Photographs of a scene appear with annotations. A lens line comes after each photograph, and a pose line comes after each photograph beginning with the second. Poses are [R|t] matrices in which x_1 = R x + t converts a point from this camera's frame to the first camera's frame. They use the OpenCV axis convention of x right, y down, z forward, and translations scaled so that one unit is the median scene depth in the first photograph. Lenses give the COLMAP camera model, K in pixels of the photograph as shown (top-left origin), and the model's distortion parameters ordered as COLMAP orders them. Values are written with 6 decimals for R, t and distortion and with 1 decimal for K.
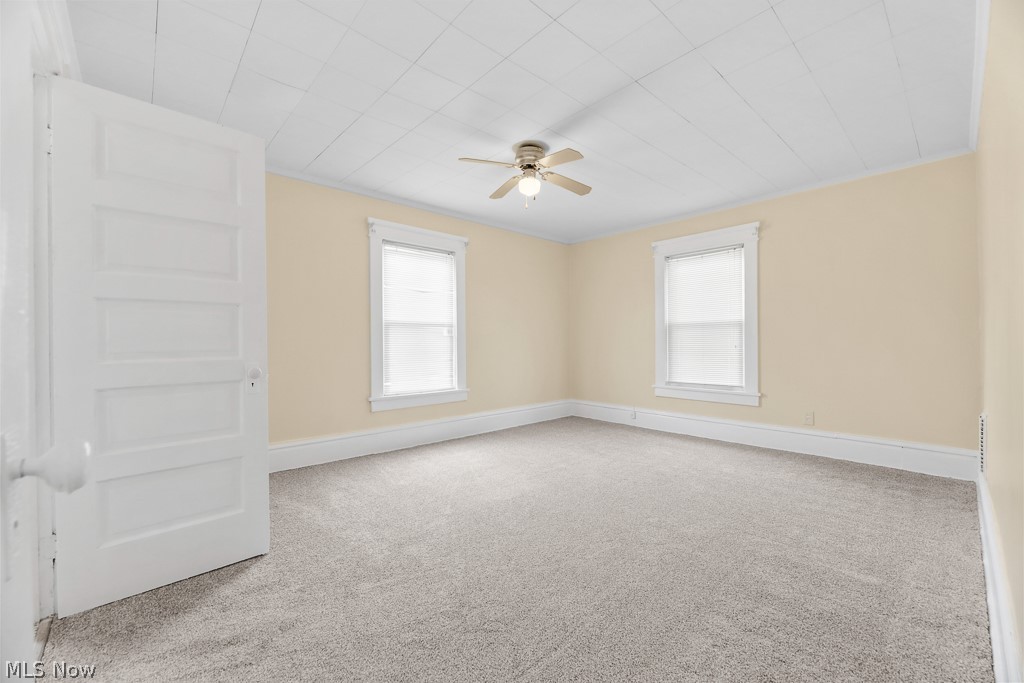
lens RADIAL K [[413.6, 0, 514.3], [0, 413.6, 343.0], [0, 0, 1]] dist [0.000433, 0.000088]
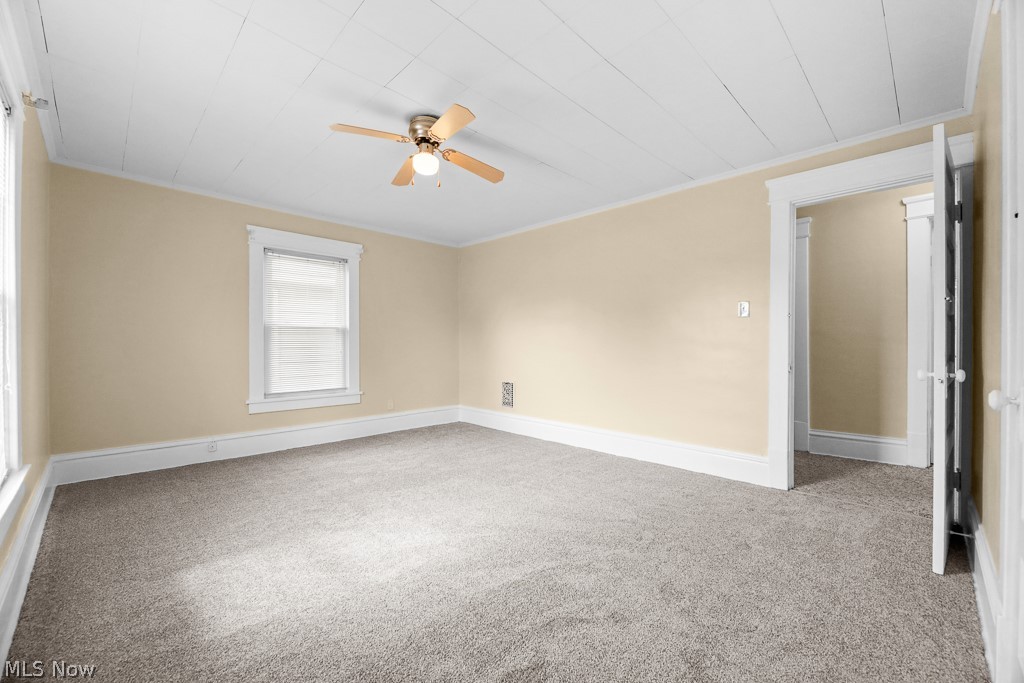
lens RADIAL K [[413.6, 0, 514.3], [0, 413.6, 343.0], [0, 0, 1]] dist [0.000433, 0.000088]
pose [[-0.041421, 0.001340, 0.999141, -0.559731], [0.002434, 0.999996, -0.001240, -0.011604], [-0.999139, 0.002381, -0.041424, 0.581422]]
